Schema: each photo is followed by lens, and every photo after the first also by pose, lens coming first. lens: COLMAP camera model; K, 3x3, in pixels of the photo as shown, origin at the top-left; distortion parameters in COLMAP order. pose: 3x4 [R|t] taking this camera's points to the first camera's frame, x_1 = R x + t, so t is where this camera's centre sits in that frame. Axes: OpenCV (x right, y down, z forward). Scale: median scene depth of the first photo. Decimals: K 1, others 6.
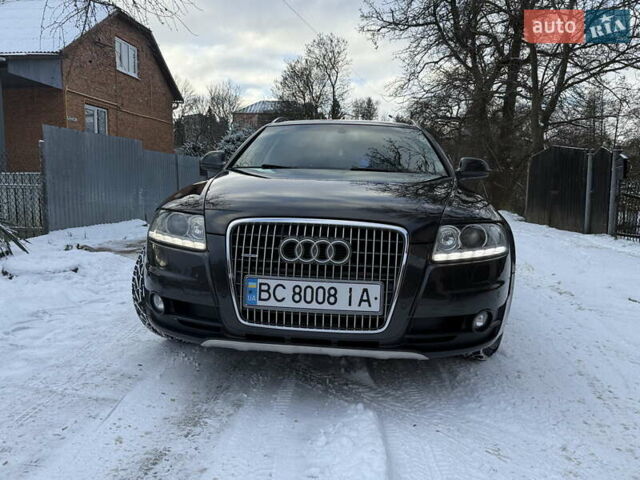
lens RADIAL K [[512.4, 0, 317.6], [0, 512.4, 235.7], [0, 0, 1]] dist [0.049655, -0.061747]
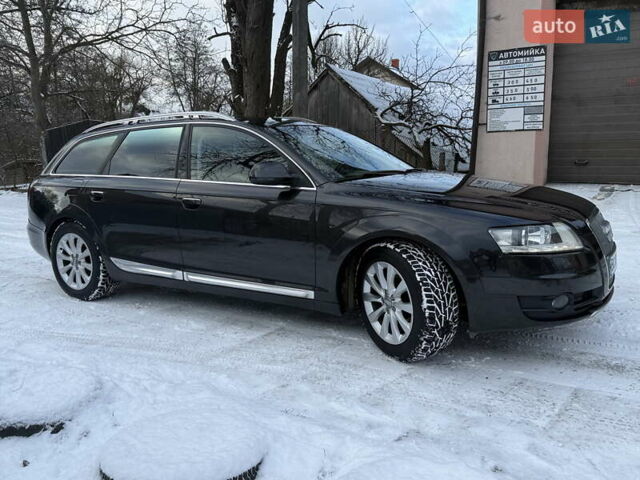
lens RADIAL K [[512.4, 0, 317.0], [0, 512.4, 241.4], [0, 0, 1]] dist [0.049655, -0.061747]
pose [[0.460130, -0.197089, 0.865700, -1.760466], [0.131470, 0.979426, 0.153102, -0.293585], [-0.878064, 0.043366, 0.476575, 1.030007]]
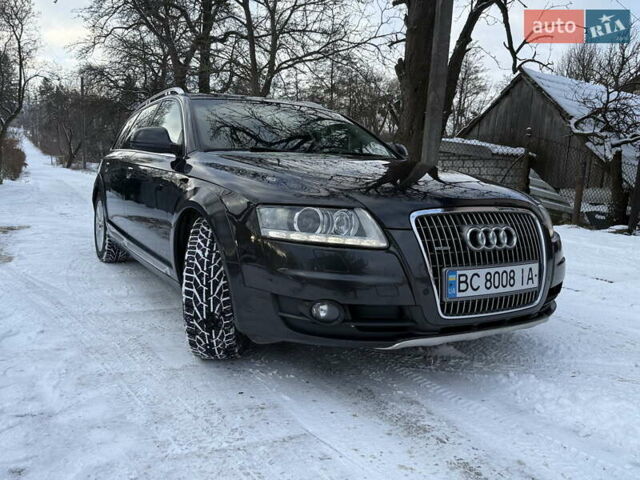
lens RADIAL K [[512.4, 0, 318.1], [0, 512.4, 241.0], [0, 0, 1]] dist [0.049655, -0.061747]
pose [[0.819336, -0.085390, 0.566919, -0.897638], [0.052592, 0.995871, 0.073991, -0.061430], [-0.570896, -0.030808, 0.820444, 0.338322]]
